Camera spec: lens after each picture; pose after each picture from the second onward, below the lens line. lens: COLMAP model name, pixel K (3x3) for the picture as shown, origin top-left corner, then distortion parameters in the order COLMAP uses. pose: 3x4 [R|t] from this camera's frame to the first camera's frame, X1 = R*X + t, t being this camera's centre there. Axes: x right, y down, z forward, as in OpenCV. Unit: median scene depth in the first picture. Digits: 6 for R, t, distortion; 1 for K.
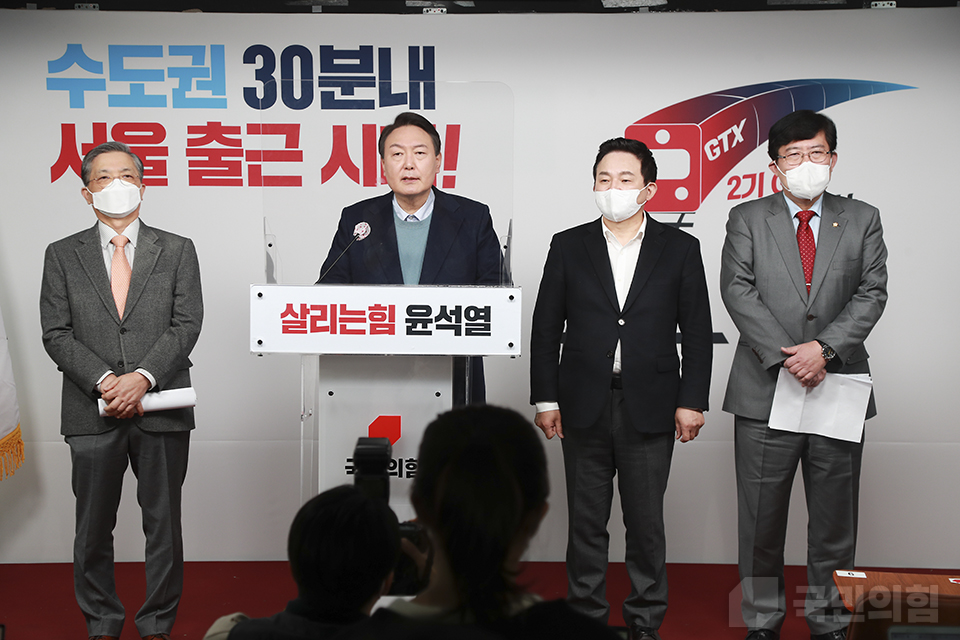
lens RADIAL K [[1856.1, 0, 480.2], [0, 1856.1, 338.4], [0, 0, 1]] dist [0.308826, 0.020754]
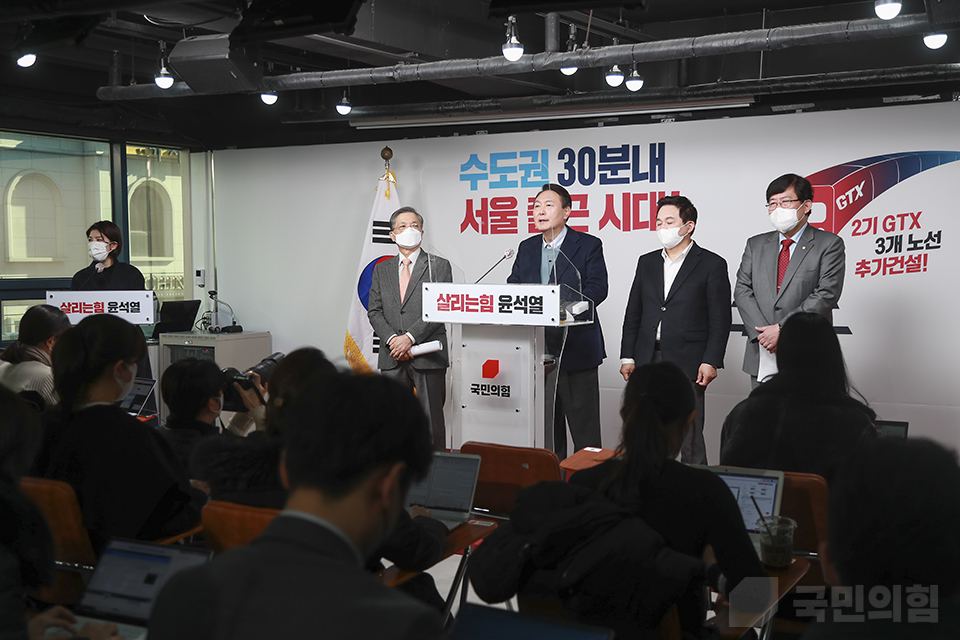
lens RADIAL K [[1277.0, 0, 479.9], [0, 1277.0, 344.0], [0, 0, 1]] dist [0.089383, 0.015618]
pose [[0.869330, 0.027804, -0.493450, 0.381698], [-0.031641, 0.999499, 0.000576, 0.019456], [0.493218, 0.015112, 0.869774, -0.024321]]
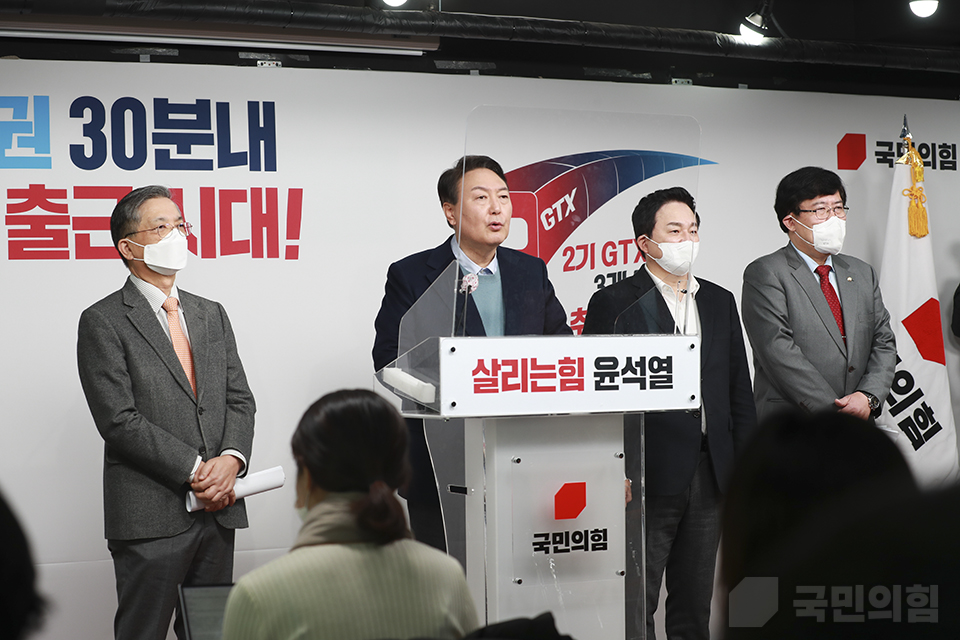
lens RADIAL K [[2066.2, 0, 480.0], [0, 2066.2, 320.0], [0, 0, 1]] dist [-0.323894, -0.254382]
pose [[0.874905, -0.015782, 0.484037, -0.413369], [0.058636, 0.995568, -0.073525, 0.024808], [-0.480731, 0.092709, 0.871953, 0.110530]]
